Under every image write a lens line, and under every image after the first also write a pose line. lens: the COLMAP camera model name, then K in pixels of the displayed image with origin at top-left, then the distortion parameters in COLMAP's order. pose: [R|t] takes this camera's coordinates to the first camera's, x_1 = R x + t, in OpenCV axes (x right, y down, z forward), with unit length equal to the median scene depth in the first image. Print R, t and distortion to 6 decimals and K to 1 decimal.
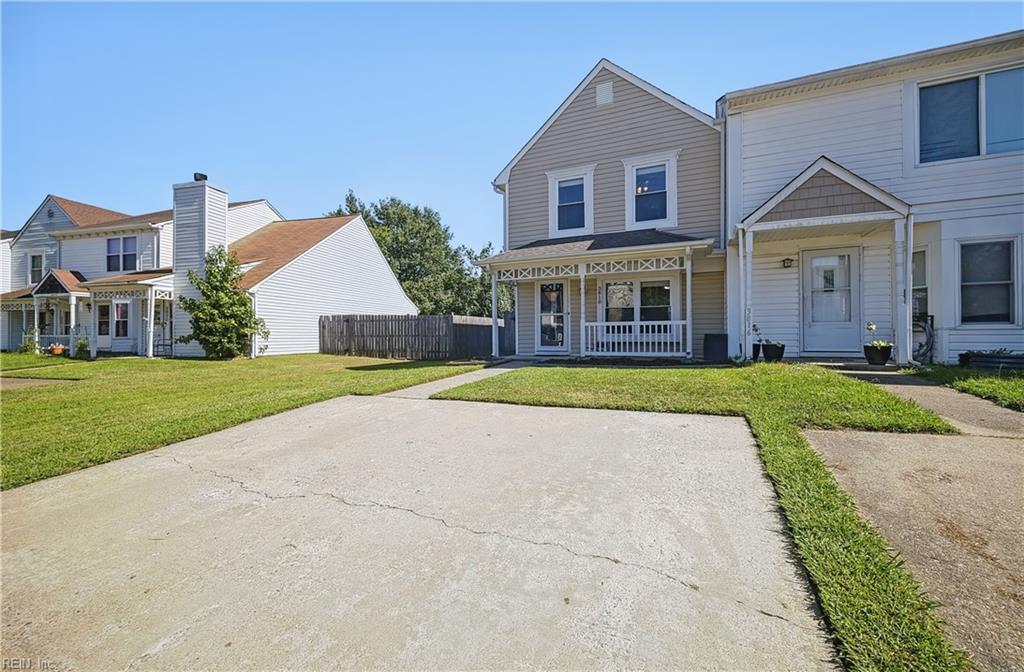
lens RADIAL K [[408.8, 0, 512.0], [0, 408.8, 336.0], [0, 0, 1]] dist [0.000563, -0.000013]
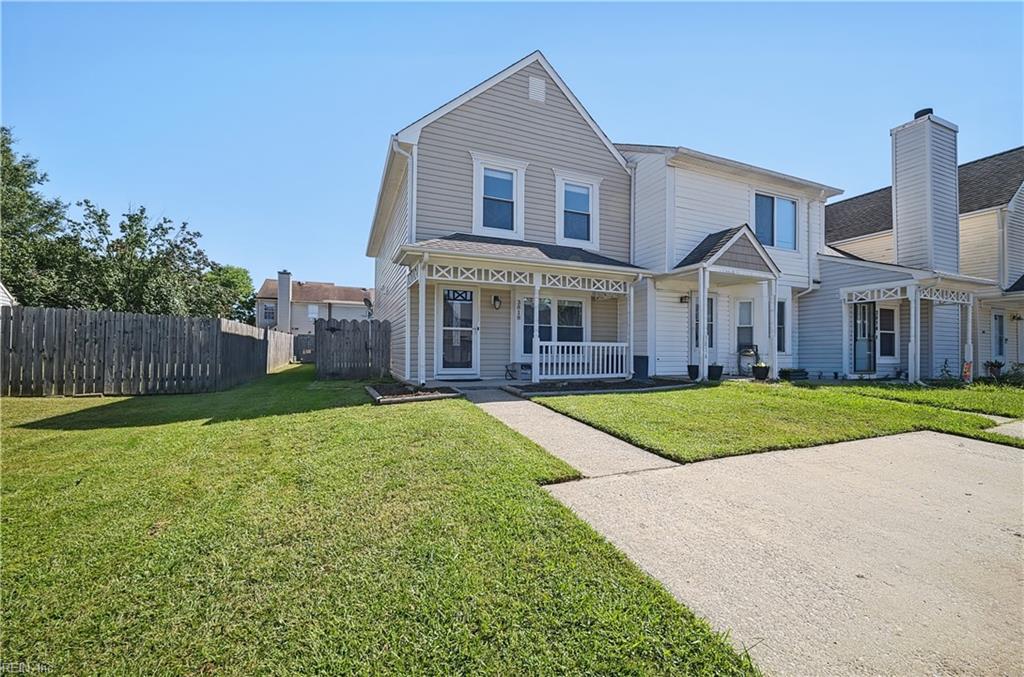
lens RADIAL K [[412.5, 0, 513.4], [0, 412.5, 346.5], [0, 0, 1]] dist [0.006908, -0.000048]
pose [[0.683274, 0.024251, 0.729760, -0.470146], [-0.013568, 0.999697, -0.020518, -0.002769], [-0.730036, 0.004118, 0.683396, 0.417063]]
